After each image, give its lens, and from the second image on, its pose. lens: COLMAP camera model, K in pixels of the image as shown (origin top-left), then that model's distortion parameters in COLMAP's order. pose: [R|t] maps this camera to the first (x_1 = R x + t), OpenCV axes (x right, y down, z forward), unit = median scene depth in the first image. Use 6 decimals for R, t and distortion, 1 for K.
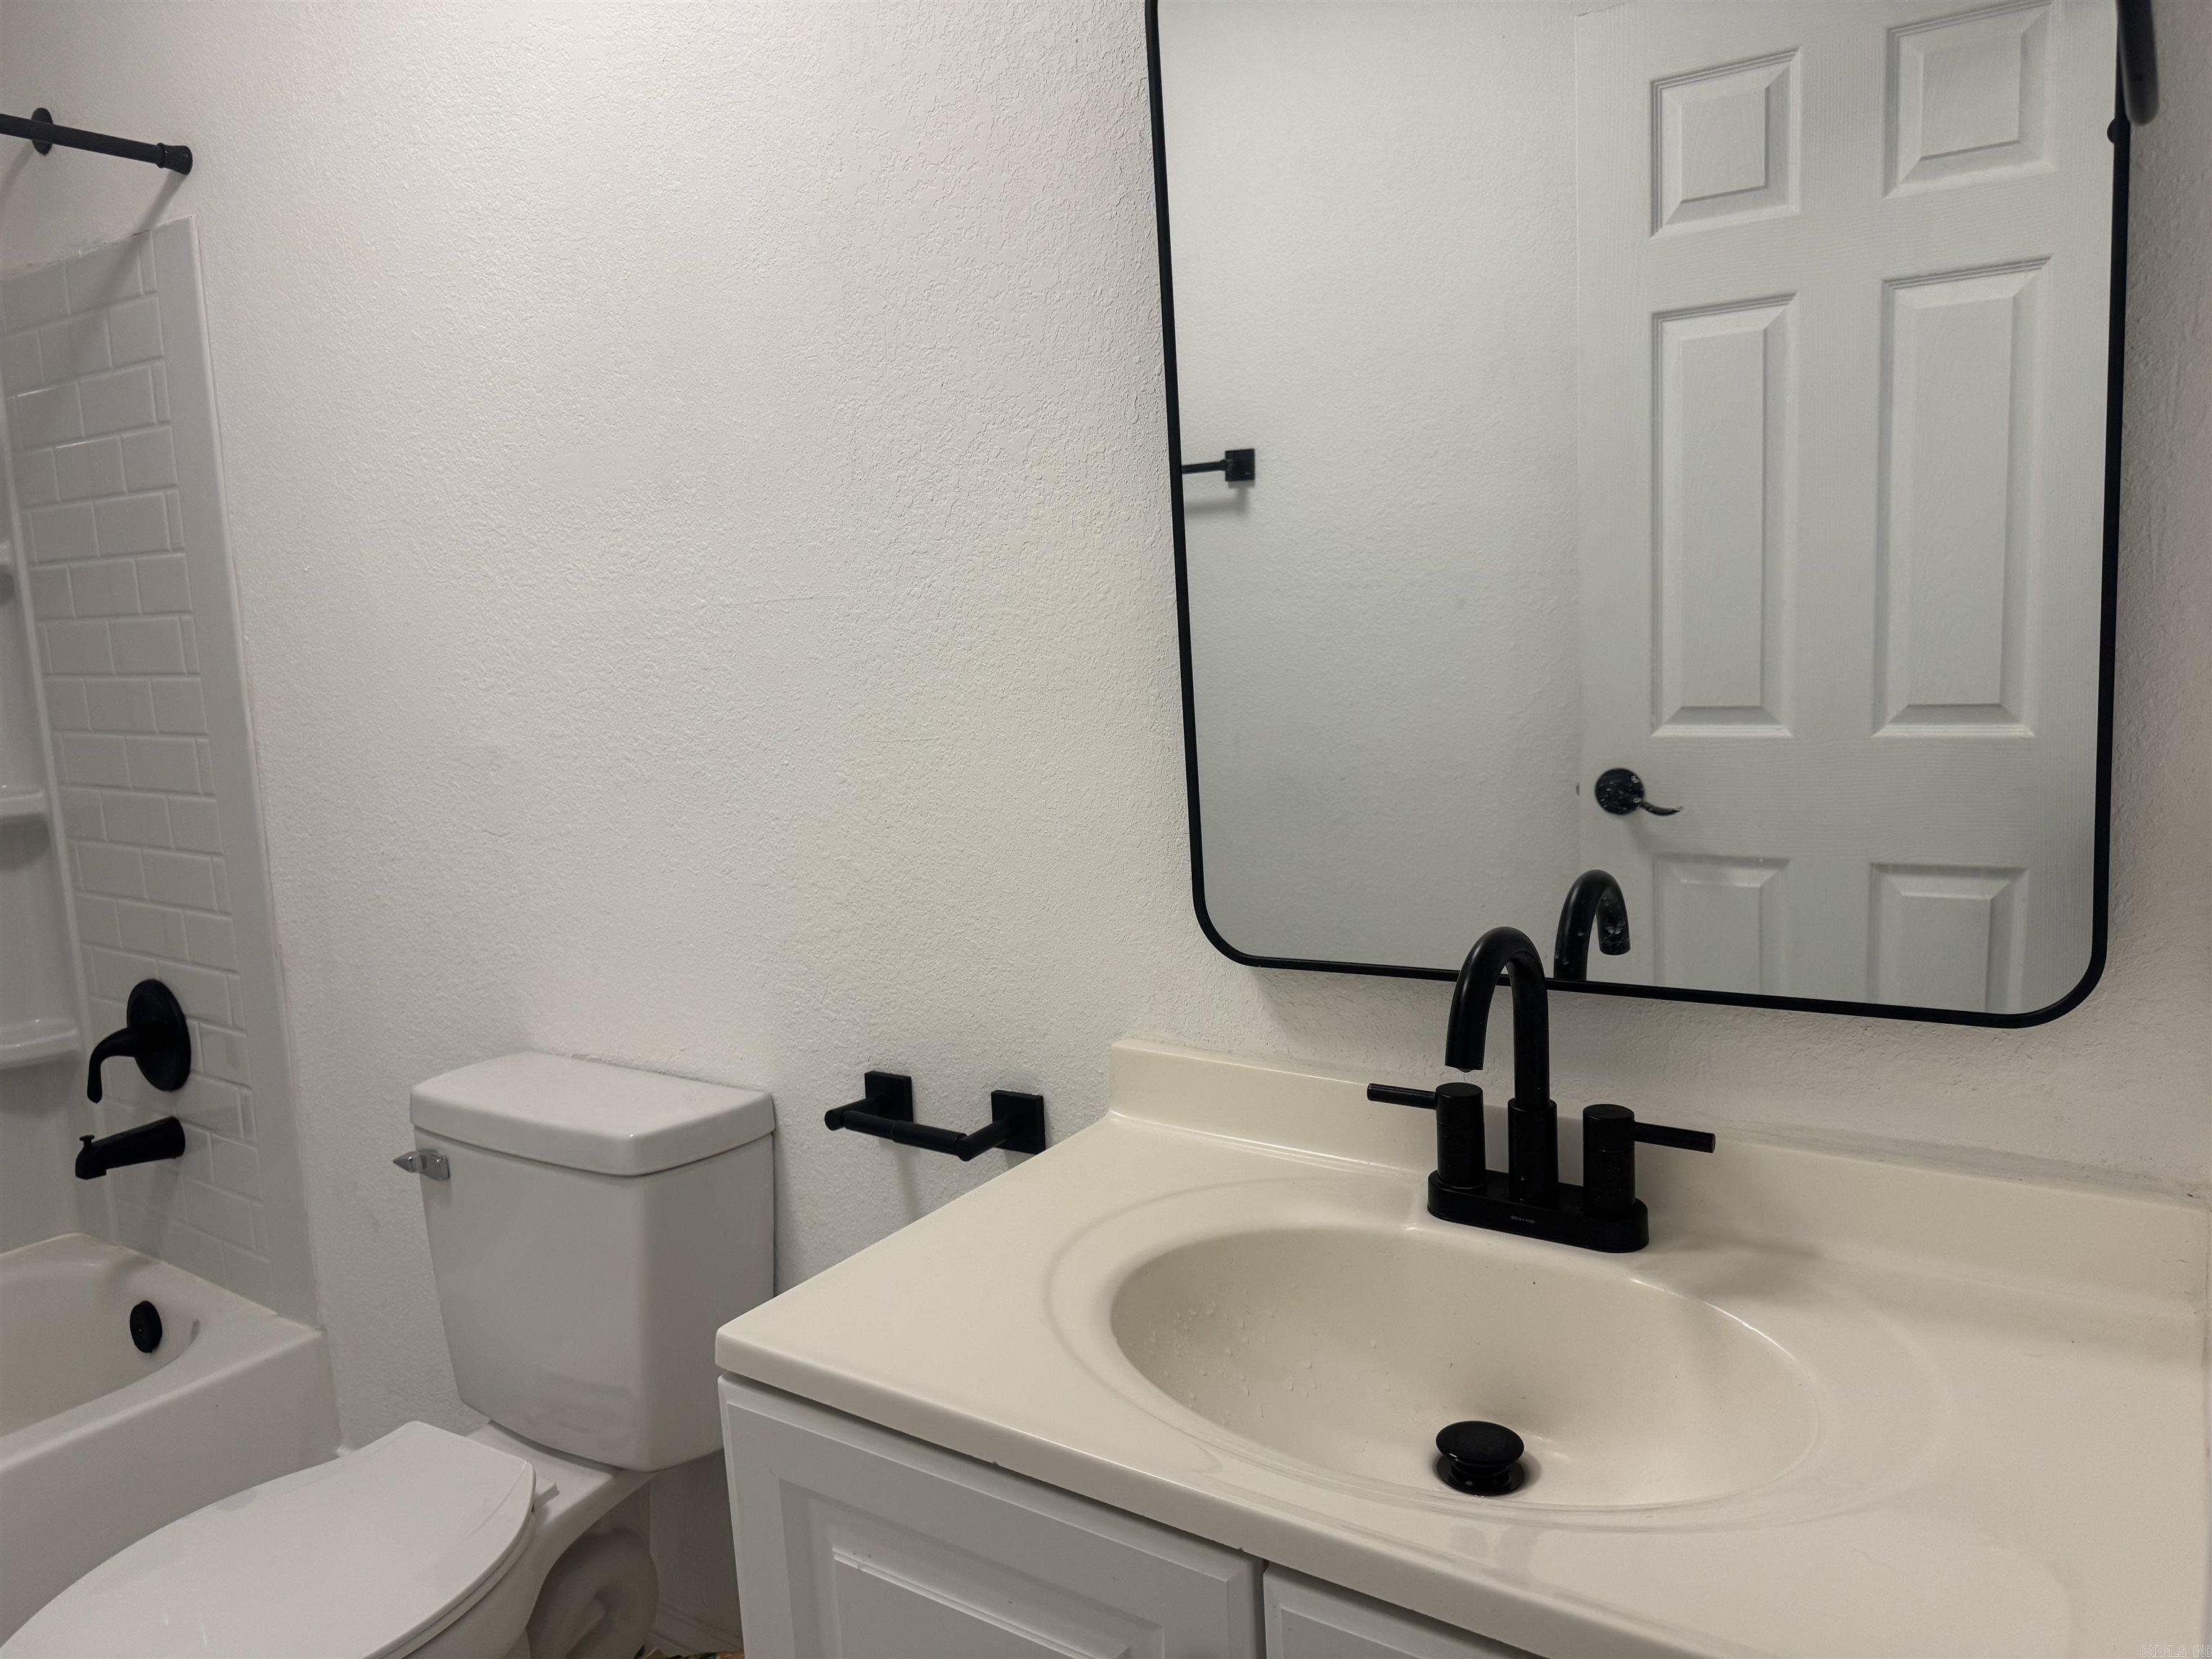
lens RADIAL K [[1557.3, 0, 1109.9], [0, 1557.3, 833.1], [0, 0, 1]] dist [0.057411, -0.064212]
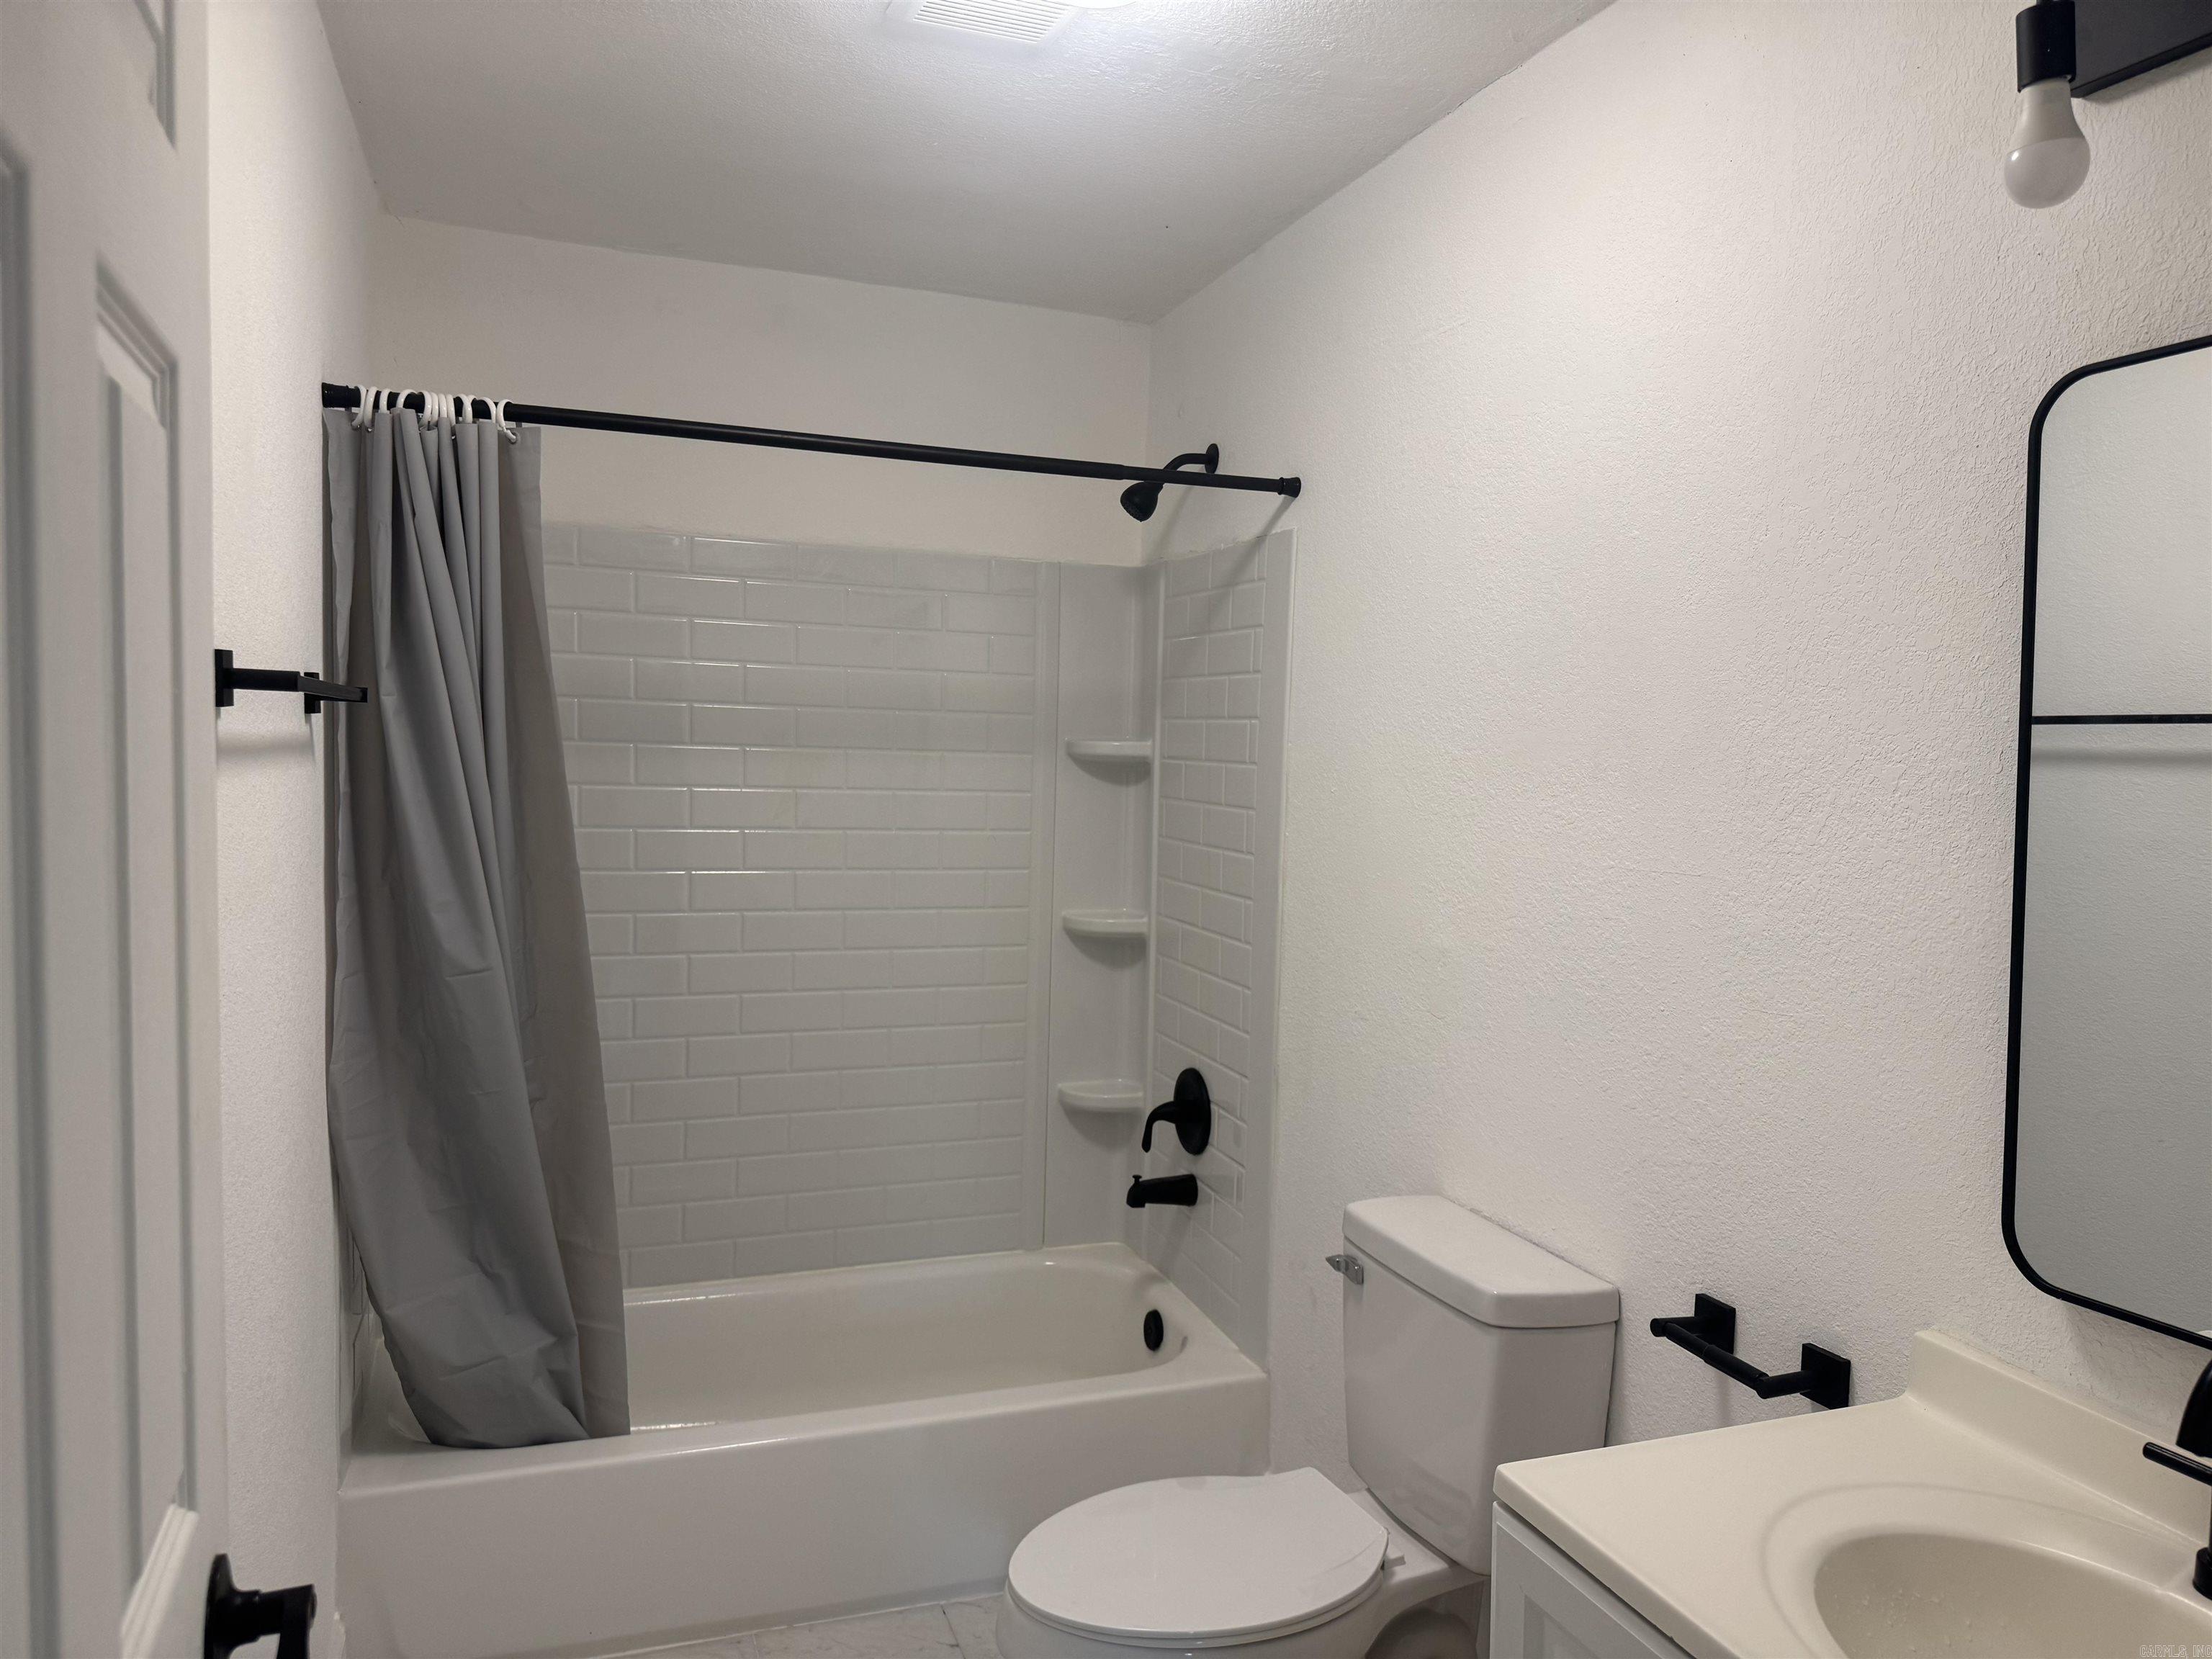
lens RADIAL K [[1554.6, 0, 1093.2], [0, 1554.6, 829.1], [0, 0, 1]] dist [0.026786, -0.039706]
pose [[0.800596, 0.093920, -0.591798, 0.113429], [-0.142977, 0.989054, -0.036457, -0.065512], [0.581897, 0.113801, 0.805261, -0.178306]]
